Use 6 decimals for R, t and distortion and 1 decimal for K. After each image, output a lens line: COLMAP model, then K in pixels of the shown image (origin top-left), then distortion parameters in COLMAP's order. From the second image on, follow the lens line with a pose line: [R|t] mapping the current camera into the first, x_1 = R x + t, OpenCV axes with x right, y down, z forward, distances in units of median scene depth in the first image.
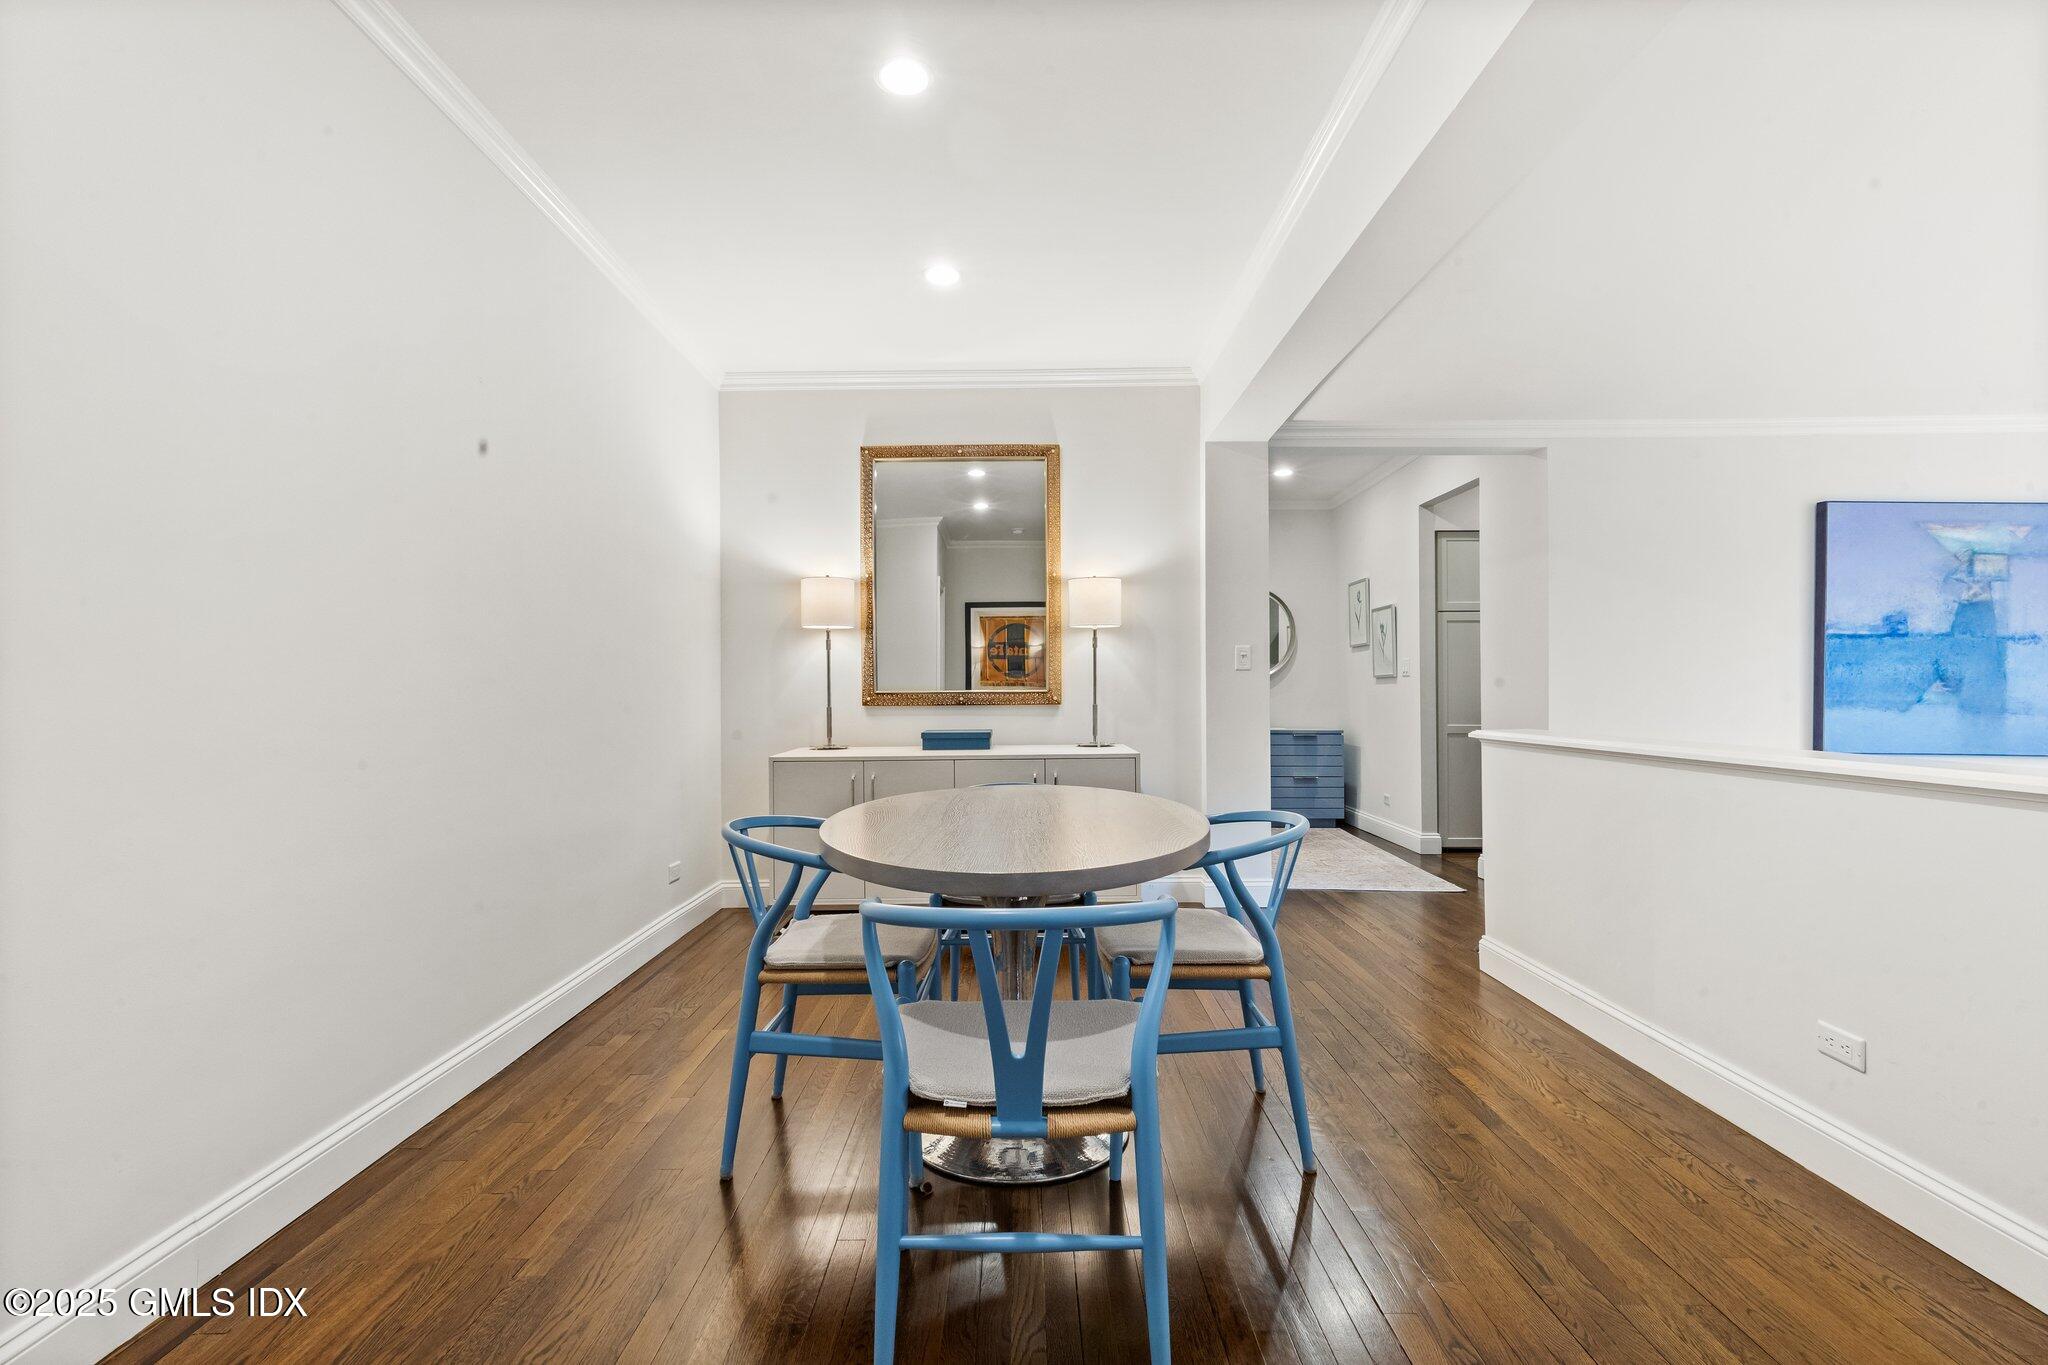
lens RADIAL K [[917.8, 0, 1008.0], [0, 917.8, 687.1], [0, 0, 1]] dist [0.004440, -0.001639]
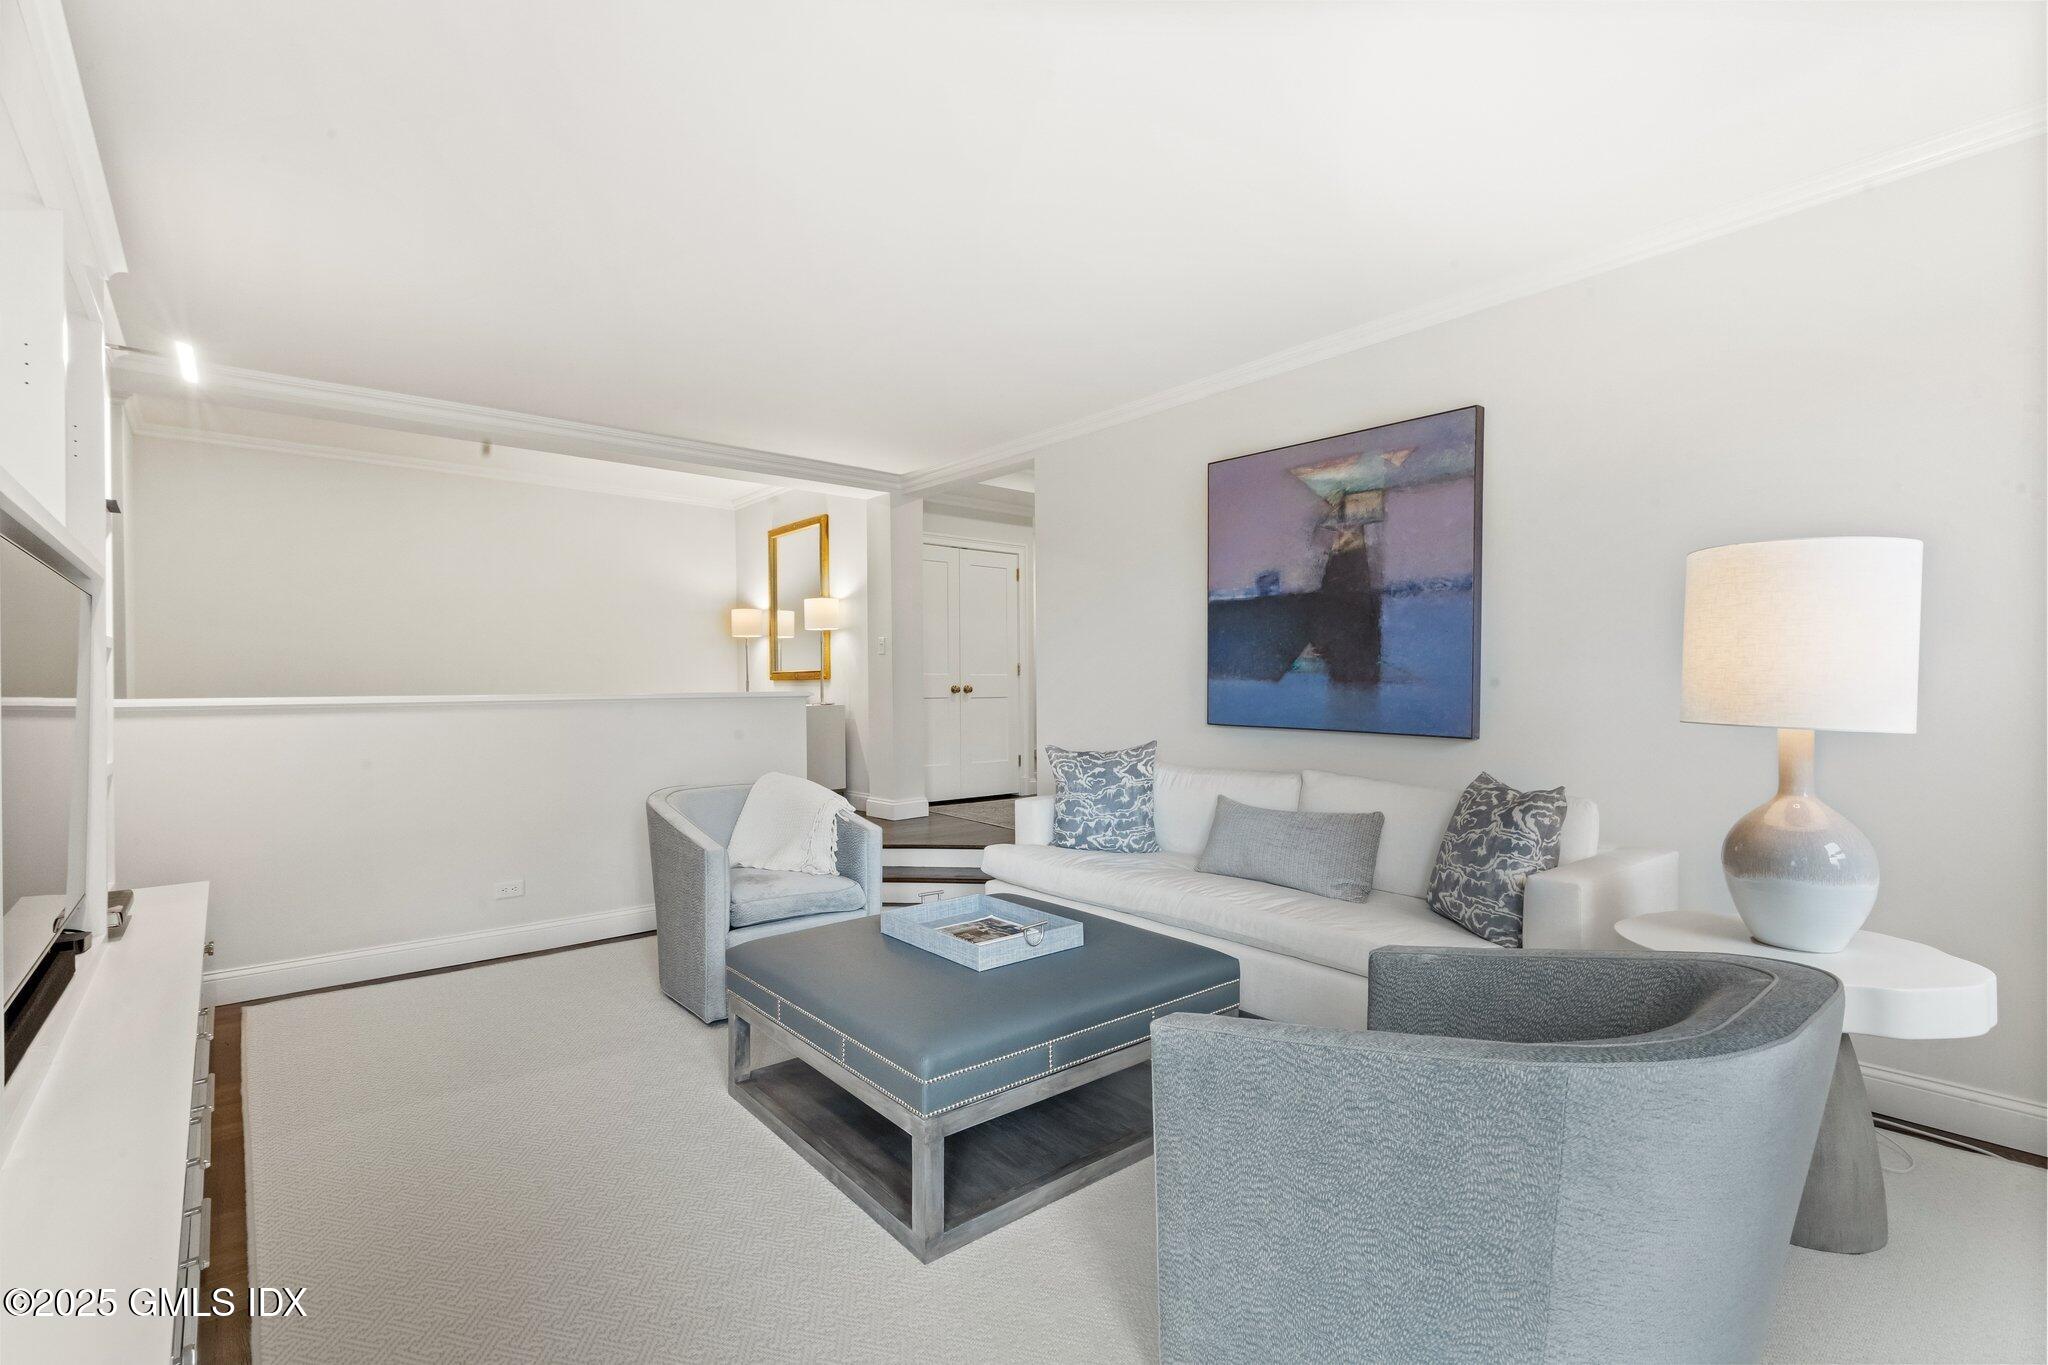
lens RADIAL K [[917.8, 0, 1014.0], [0, 917.8, 686.7], [0, 0, 1]] dist [0.004440, -0.001639]
pose [[0.660349, 0.000396, -0.750959, 1.482392], [0.007721, 0.999943, 0.007317, 0.023793], [0.750919, -0.010630, 0.660308, 0.208718]]
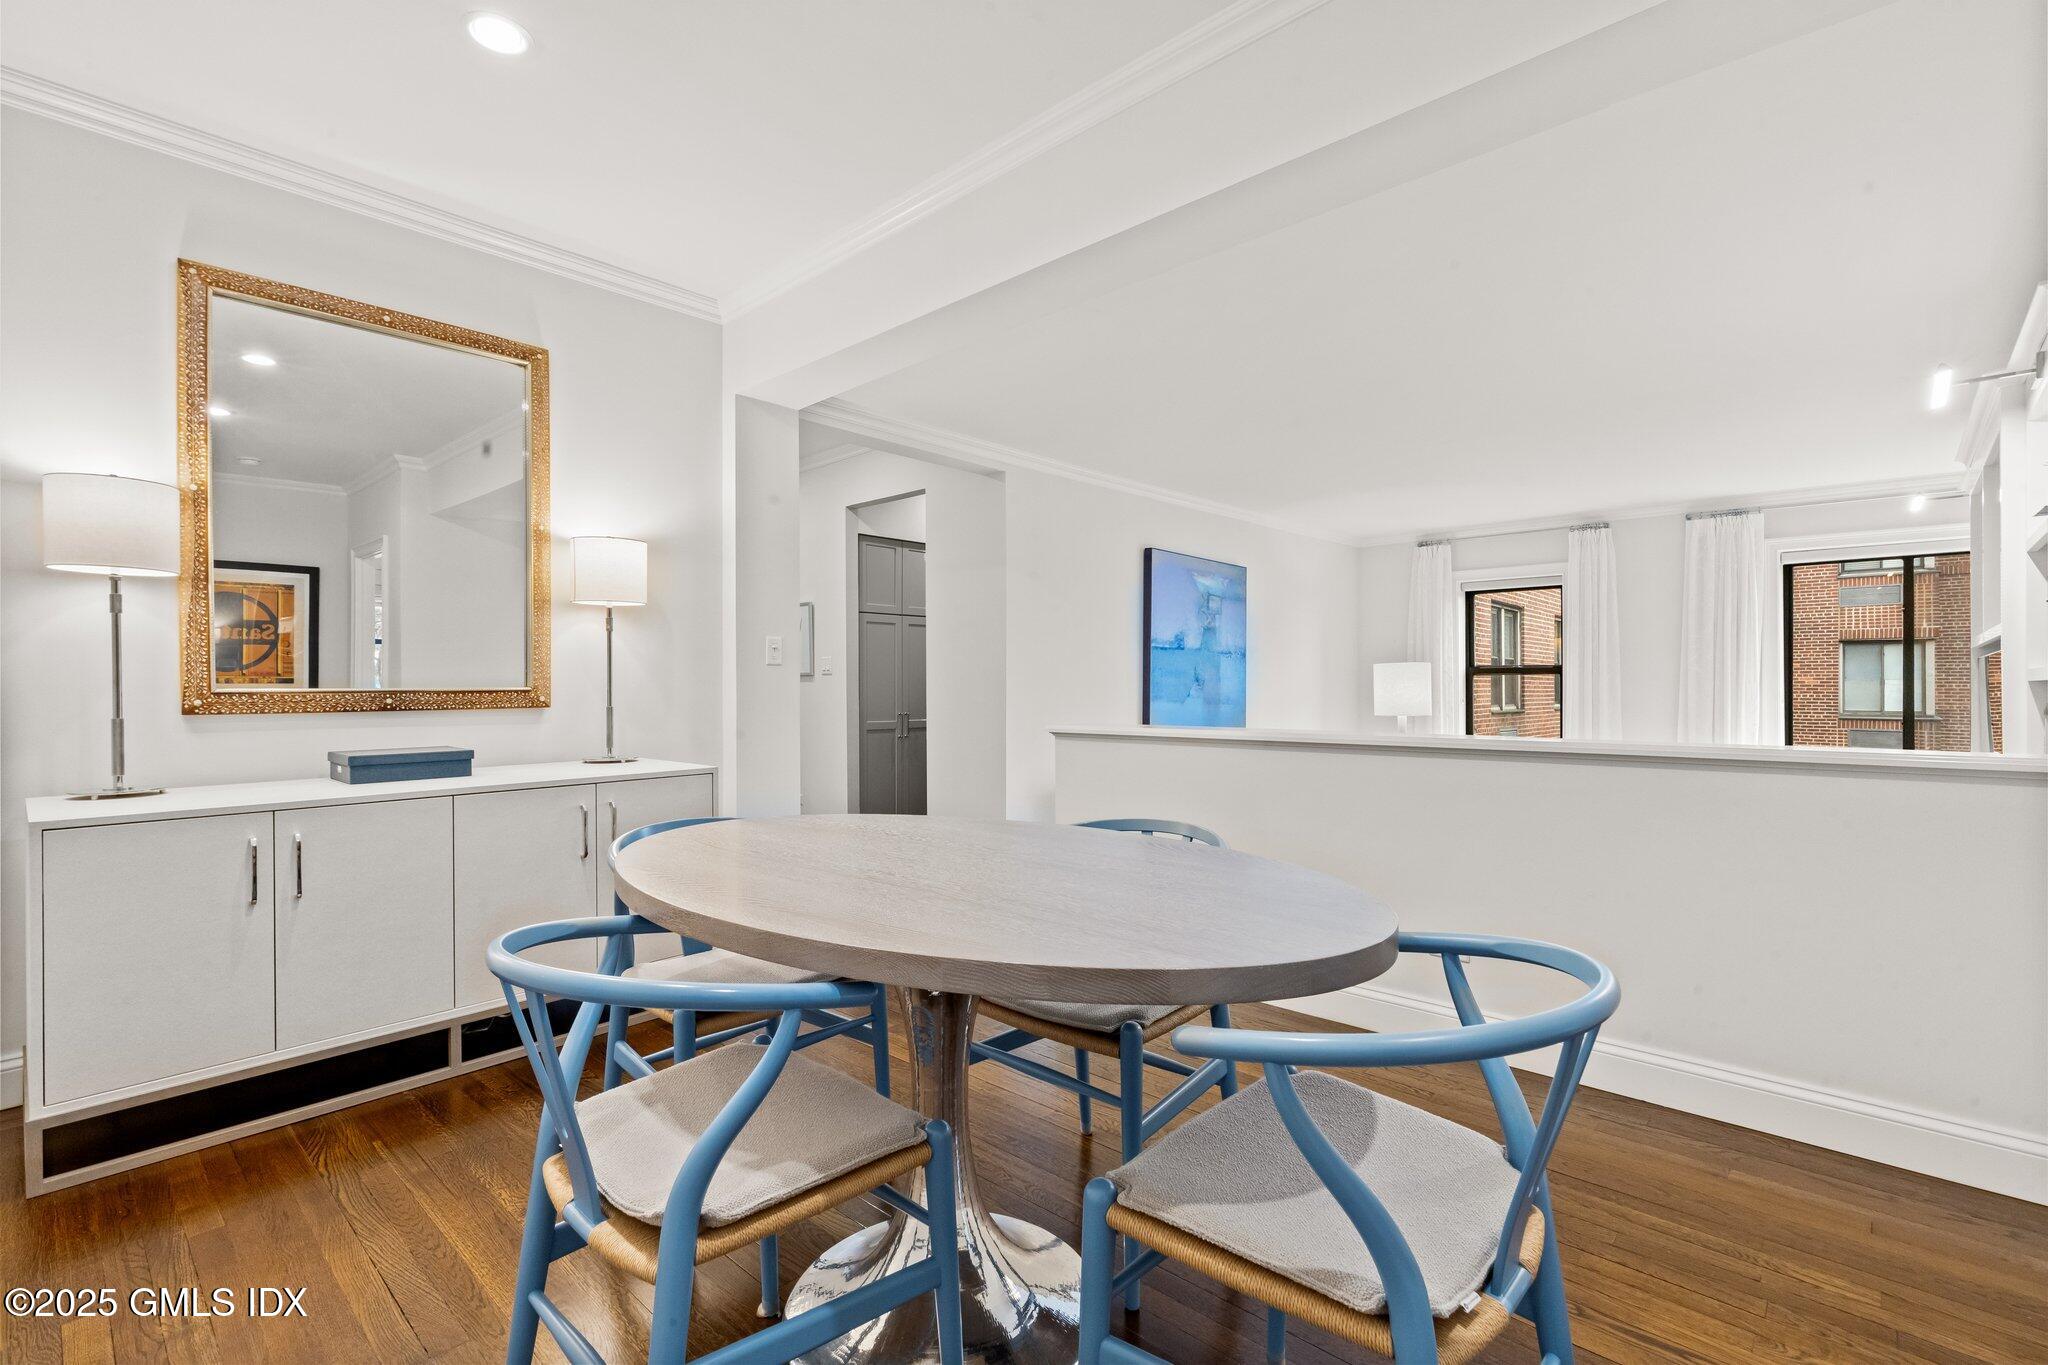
lens RADIAL K [[917.8, 0, 1012.9], [0, 917.8, 688.2], [0, 0, 1]] dist [0.004440, -0.001639]
pose [[0.675480, -0.000144, 0.737378, -0.238666], [-0.001143, 0.999999, 0.001243, 0.002293], [-0.737377, -0.001683, 0.675479, 0.242577]]
